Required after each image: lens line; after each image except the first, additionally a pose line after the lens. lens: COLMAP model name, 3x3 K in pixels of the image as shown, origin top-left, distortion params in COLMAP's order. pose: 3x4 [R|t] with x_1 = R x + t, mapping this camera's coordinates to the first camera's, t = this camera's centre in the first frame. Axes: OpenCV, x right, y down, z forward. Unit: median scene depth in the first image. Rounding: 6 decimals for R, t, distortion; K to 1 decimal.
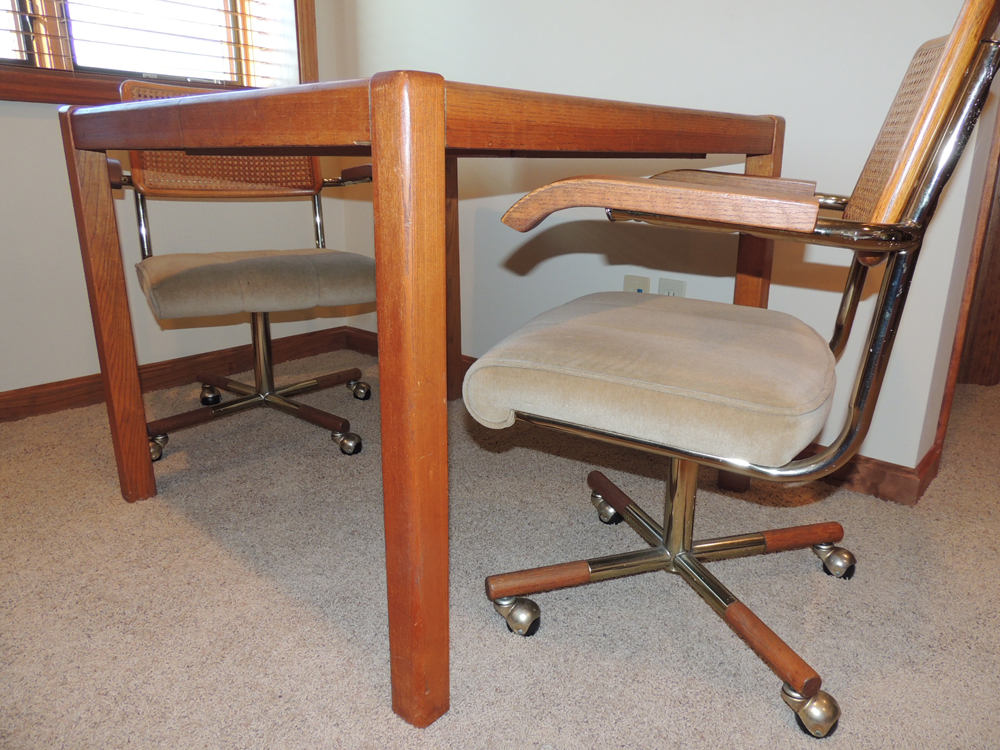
lens RADIAL K [[706.1, 0, 501.2], [0, 706.1, 376.7], [0, 0, 1]] dist [-0.007589, 0.002772]
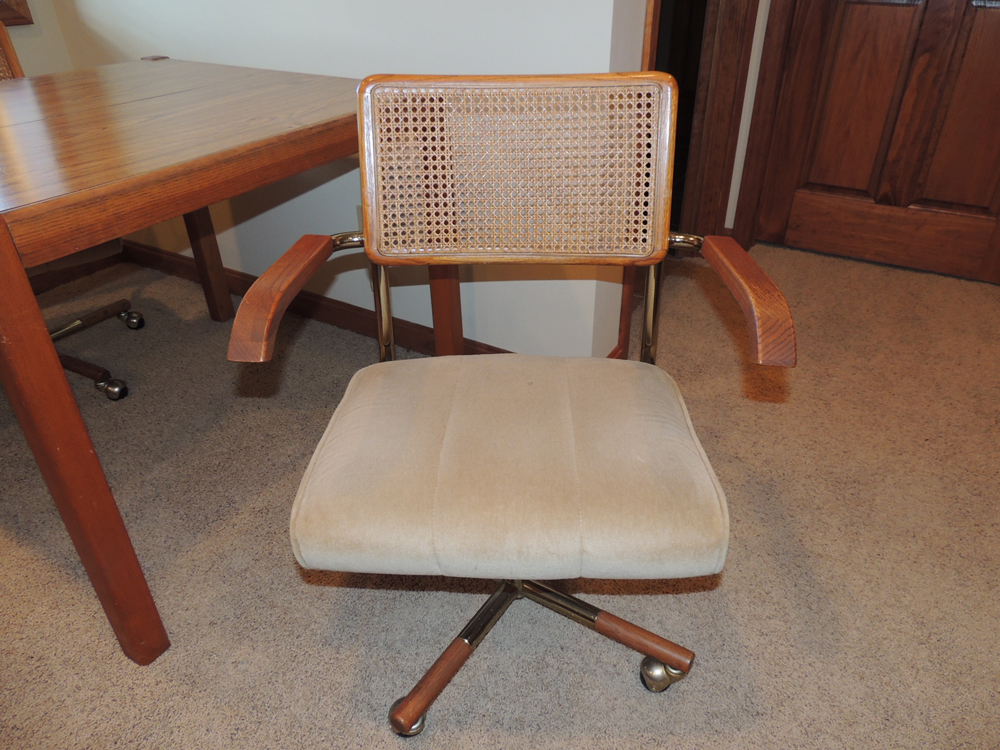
lens RADIAL K [[706.1, 0, 499.5], [0, 706.1, 372.9], [0, 0, 1]] dist [-0.007589, 0.002772]
pose [[0.983762, -0.106493, 0.144471, 0.219285], [0.065358, 0.962240, 0.264241, -0.181853], [-0.167155, -0.250508, 0.953575, -0.129811]]
